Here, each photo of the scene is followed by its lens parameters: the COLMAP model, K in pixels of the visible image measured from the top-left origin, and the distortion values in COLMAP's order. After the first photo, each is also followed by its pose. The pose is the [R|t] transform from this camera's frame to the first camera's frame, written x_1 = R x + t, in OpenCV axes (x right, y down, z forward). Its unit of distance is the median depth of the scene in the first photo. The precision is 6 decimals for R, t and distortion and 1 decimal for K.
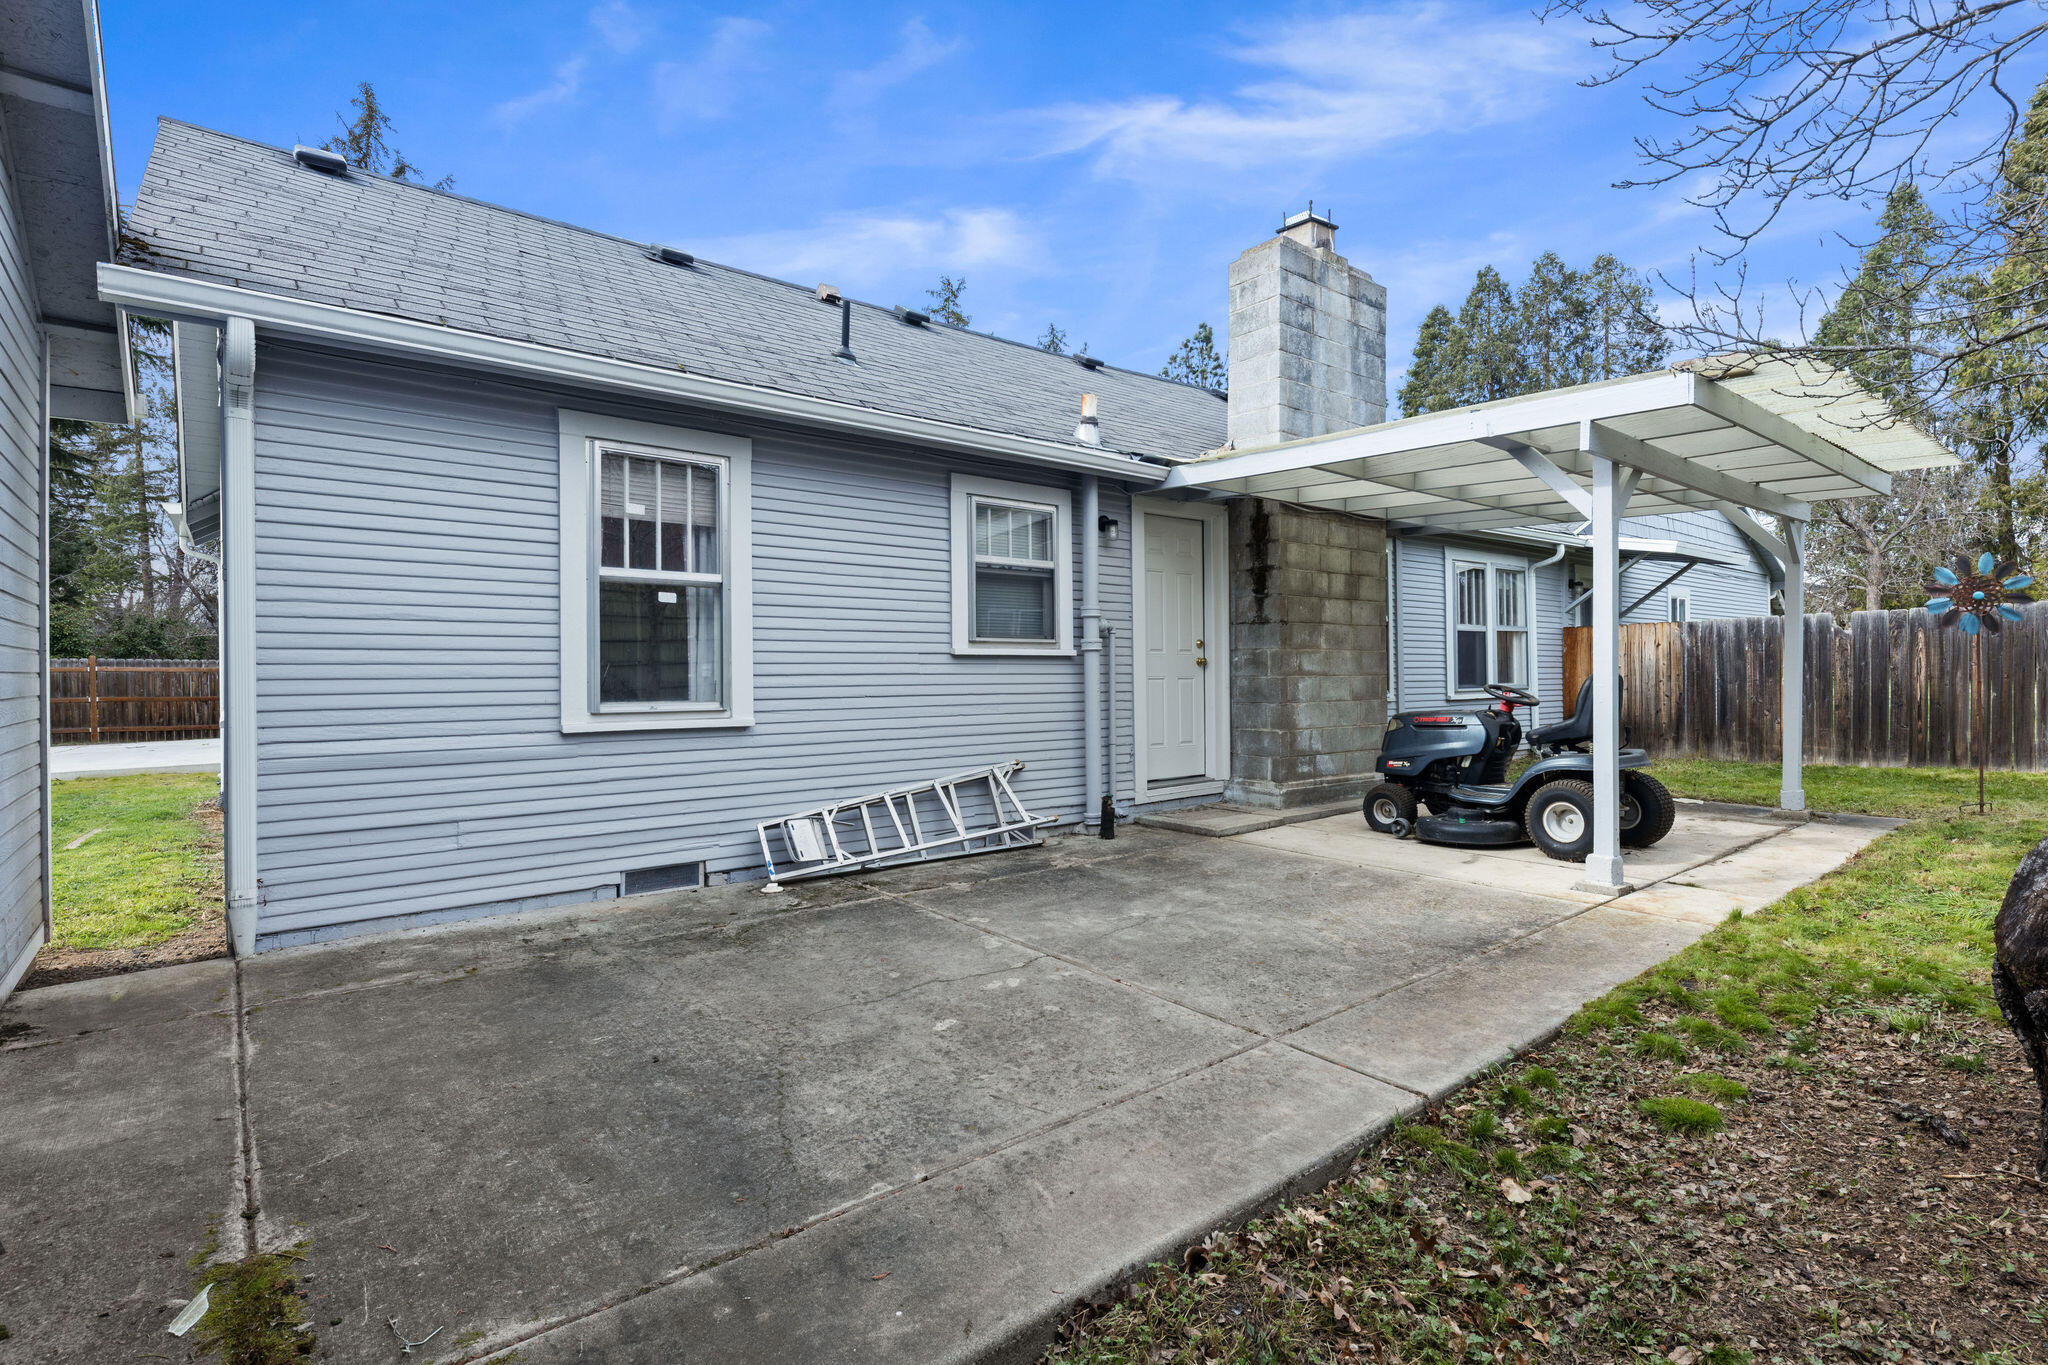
lens RADIAL K [[983.1, 0, 1027.0], [0, 983.1, 671.6], [0, 0, 1]] dist [0.011749, -0.004050]
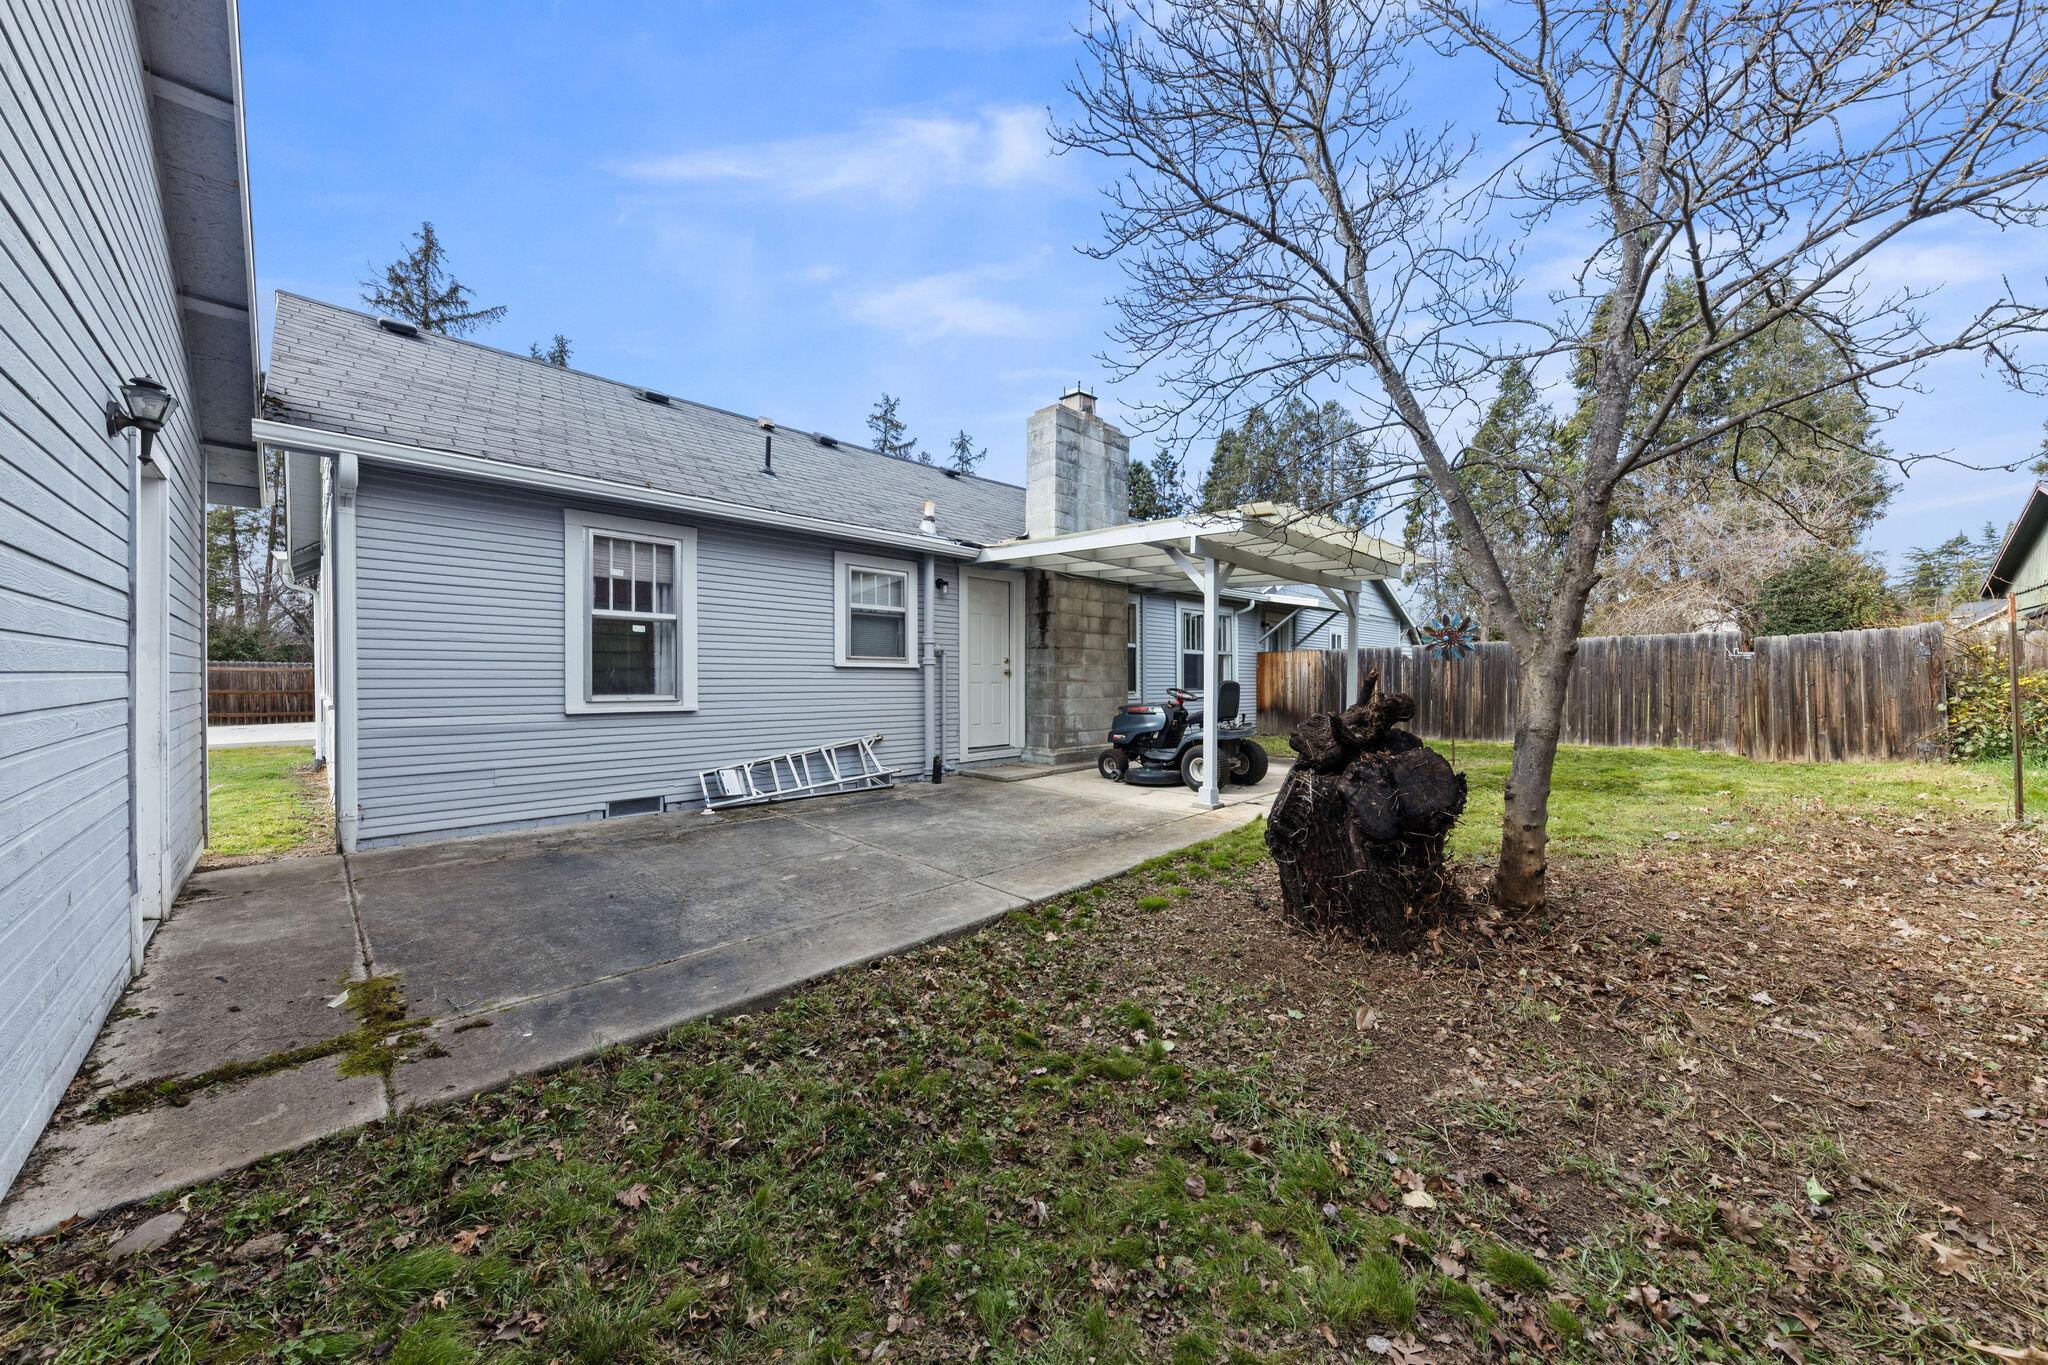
lens RADIAL K [[711.7, 0, 1021.8], [0, 711.7, 683.4], [0, 0, 1]] dist [0.009810, -0.000502]
pose [[0.994669, 0.008153, 0.102792, 0.128119], [-0.008994, 0.999930, 0.007724, -0.001871], [-0.102722, -0.008608, 0.994673, -0.200532]]
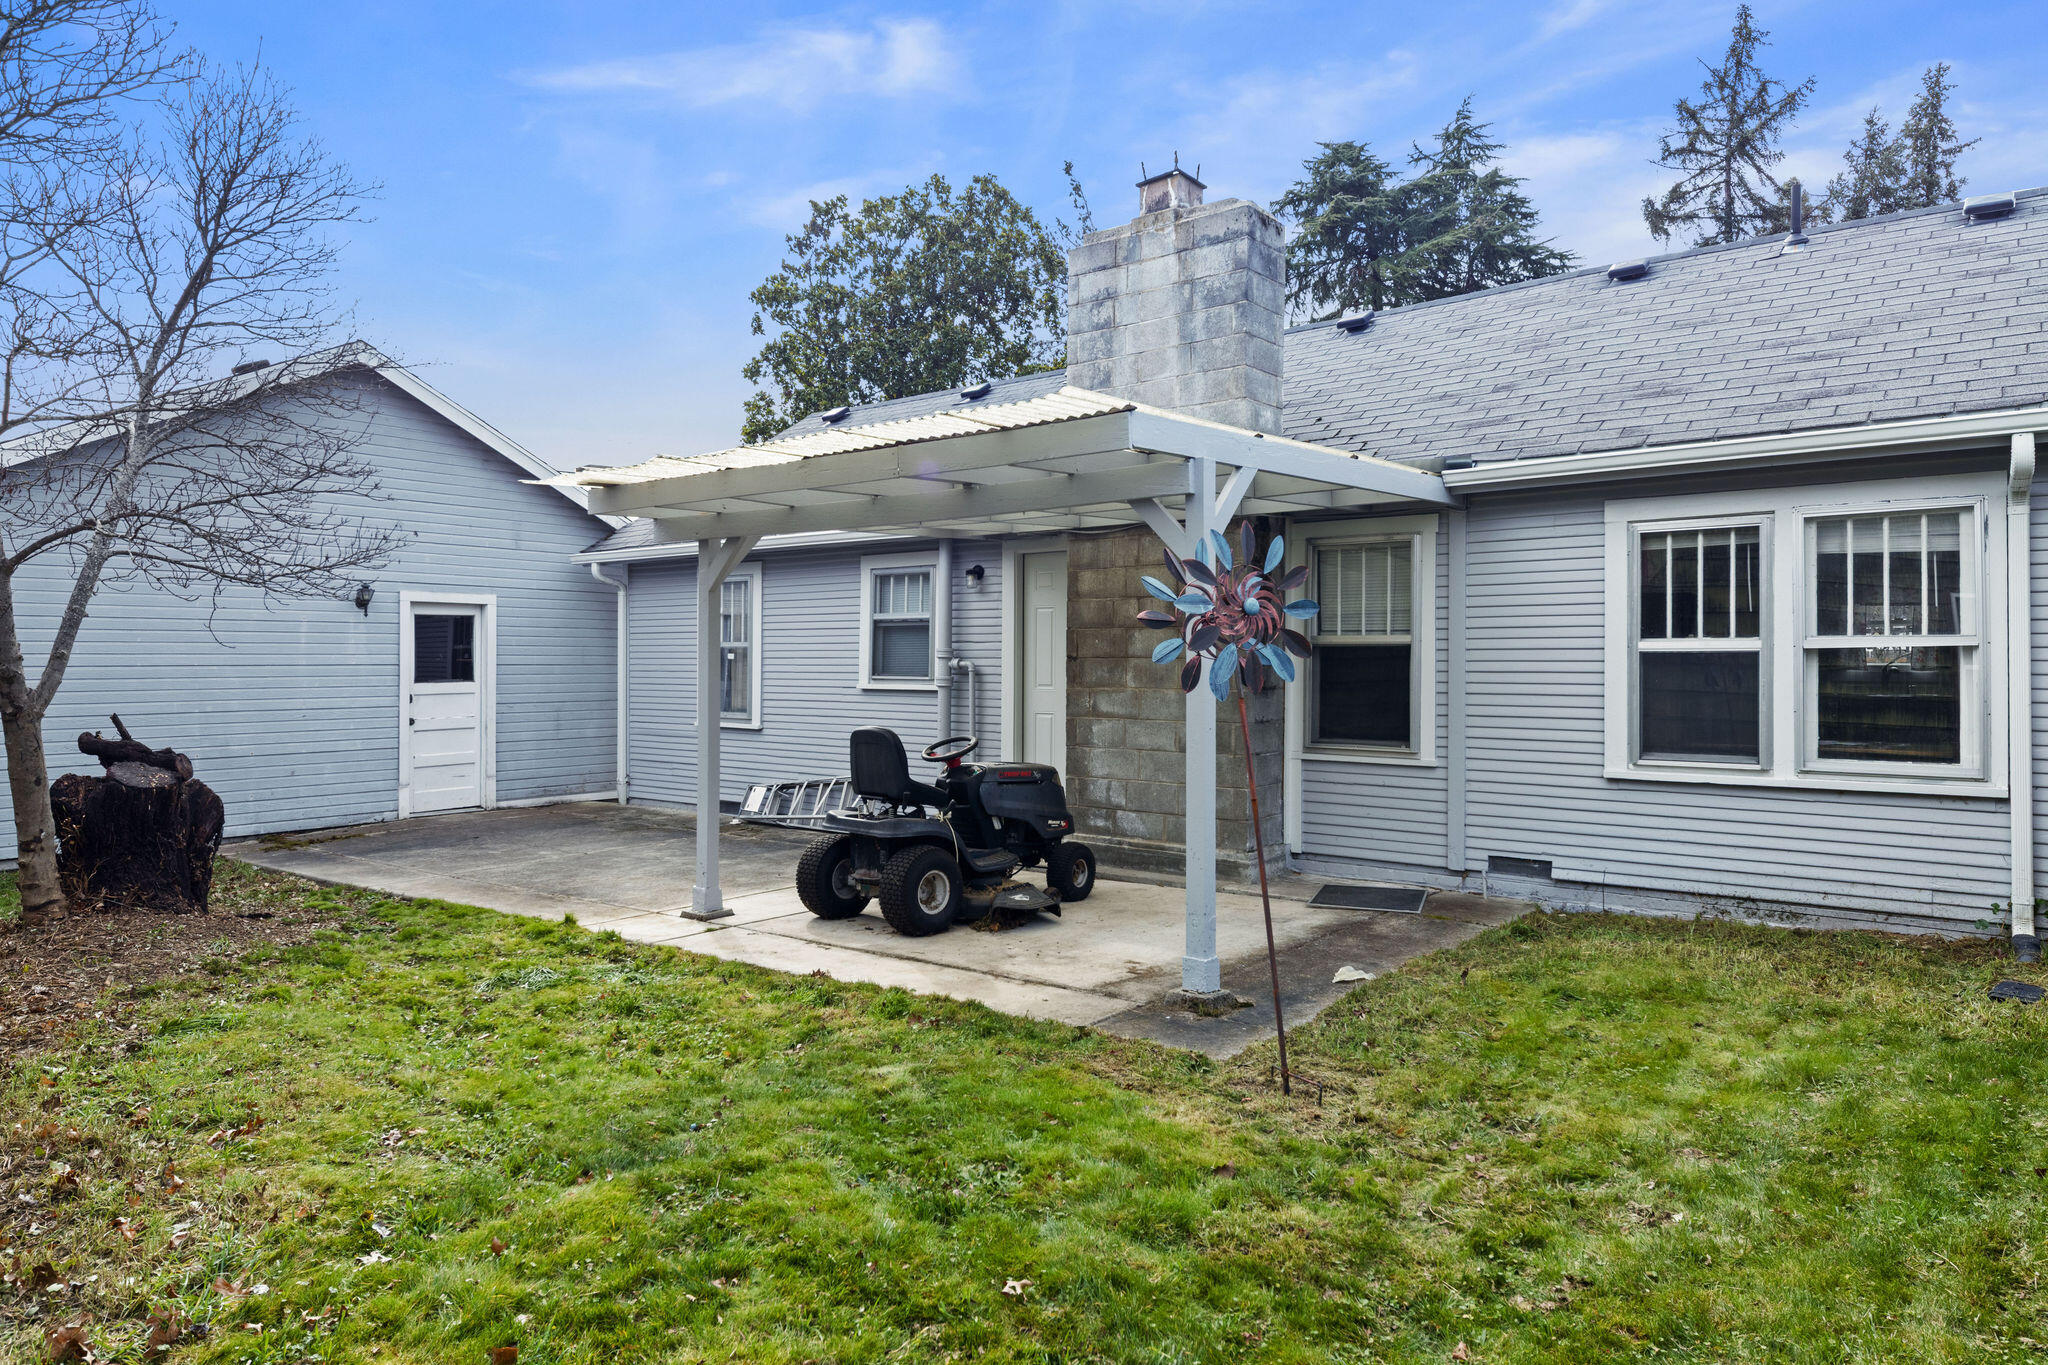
lens RADIAL K [[1241.7, 0, 1041.4], [0, 1241.7, 647.5], [0, 0, 1]] dist [0.016371, -0.013576]
pose [[0.226568, -0.007357, -0.973968, 2.034019], [-0.003122, 0.999961, -0.008280, -0.073963], [0.973990, 0.004917, 0.226536, 1.039933]]
